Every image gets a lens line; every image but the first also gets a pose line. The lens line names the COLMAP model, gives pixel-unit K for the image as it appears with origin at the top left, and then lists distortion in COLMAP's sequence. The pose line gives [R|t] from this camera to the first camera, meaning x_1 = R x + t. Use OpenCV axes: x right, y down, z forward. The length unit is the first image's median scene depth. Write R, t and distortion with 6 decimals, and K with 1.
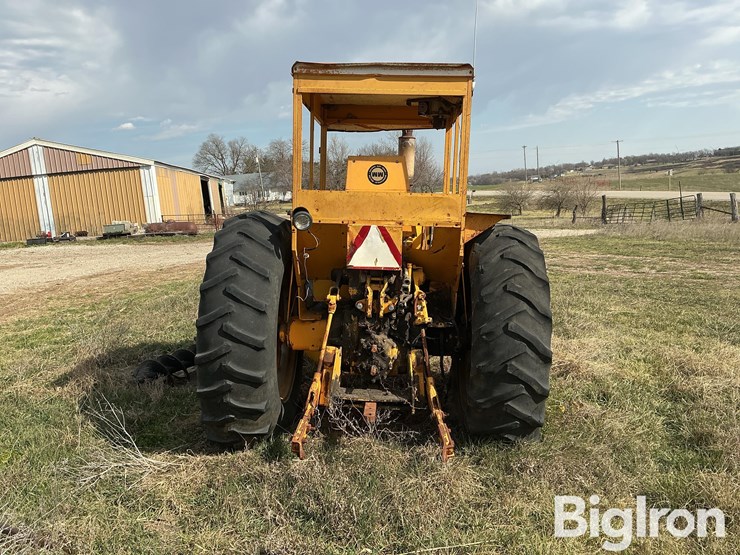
lens RADIAL K [[620.5, 0, 366.4], [0, 620.5, 281.5], [0, 0, 1]] dist [0.075610, -0.160541]
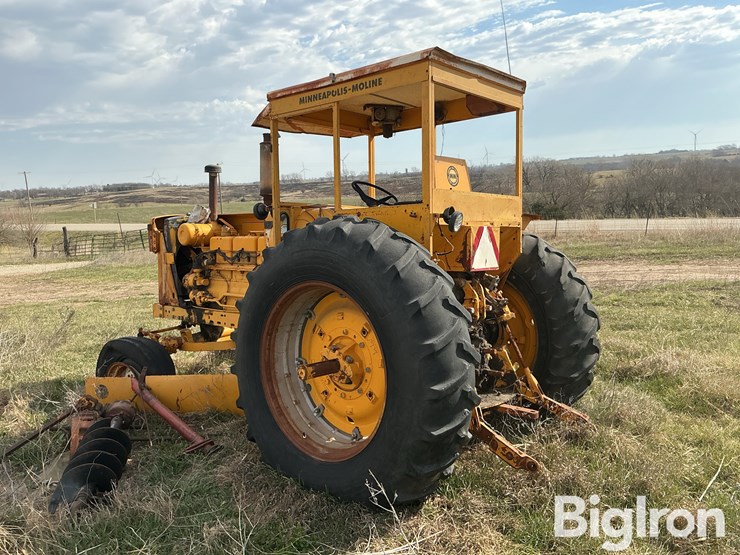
lens RADIAL K [[620.5, 0, 373.3], [0, 620.5, 276.3], [0, 0, 1]] dist [0.075610, -0.160541]
pose [[0.615253, -0.077362, 0.784524, -0.083461], [0.125809, 0.992054, -0.000838, -0.003044], [-0.778226, 0.099216, 0.620097, 0.050092]]
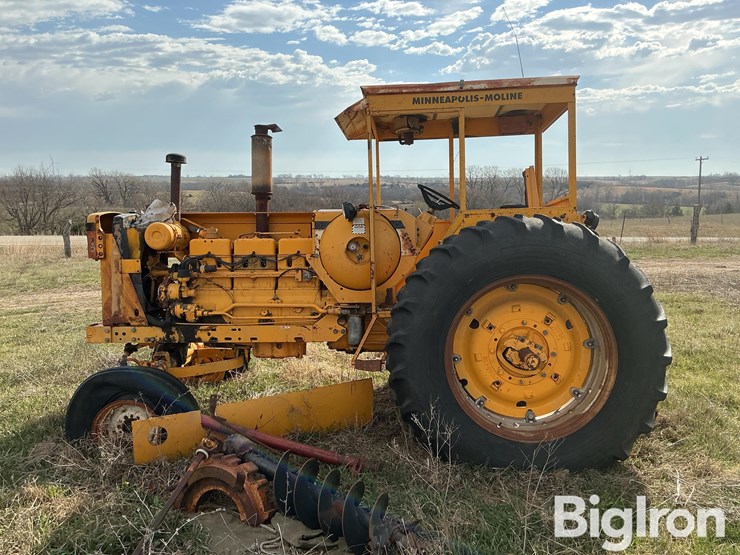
lens RADIAL K [[620.5, 0, 365.3], [0, 620.5, 267.4], [0, 0, 1]] dist [0.075610, -0.160541]
pose [[0.020863, -0.050281, 0.998517, -0.087513], [0.143580, 0.988533, 0.046778, -0.004298], [-0.989419, 0.142391, 0.027843, 0.061122]]
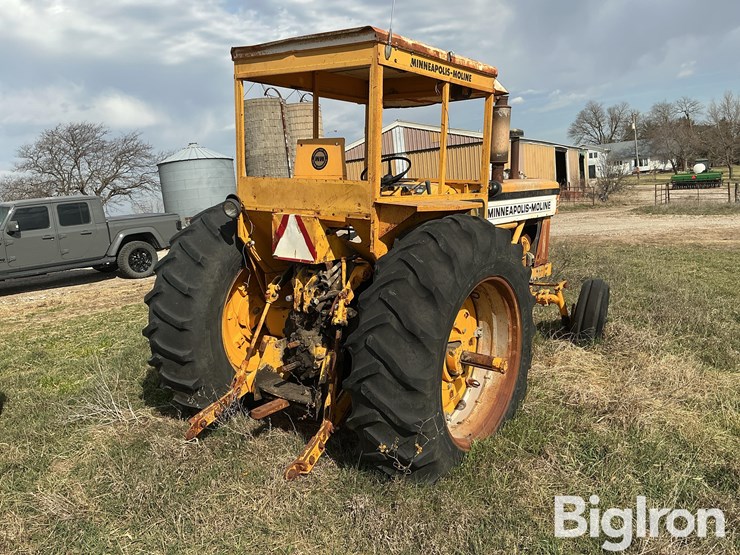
lens RADIAL K [[620.5, 0, 373.8], [0, 620.5, 279.9], [0, 0, 1]] dist [0.075610, -0.160541]
pose [[0.826754, 0.083001, -0.556407, 0.061015], [-0.058850, 0.996390, 0.061191, -0.005350], [0.559477, -0.017845, 0.828654, 0.027203]]
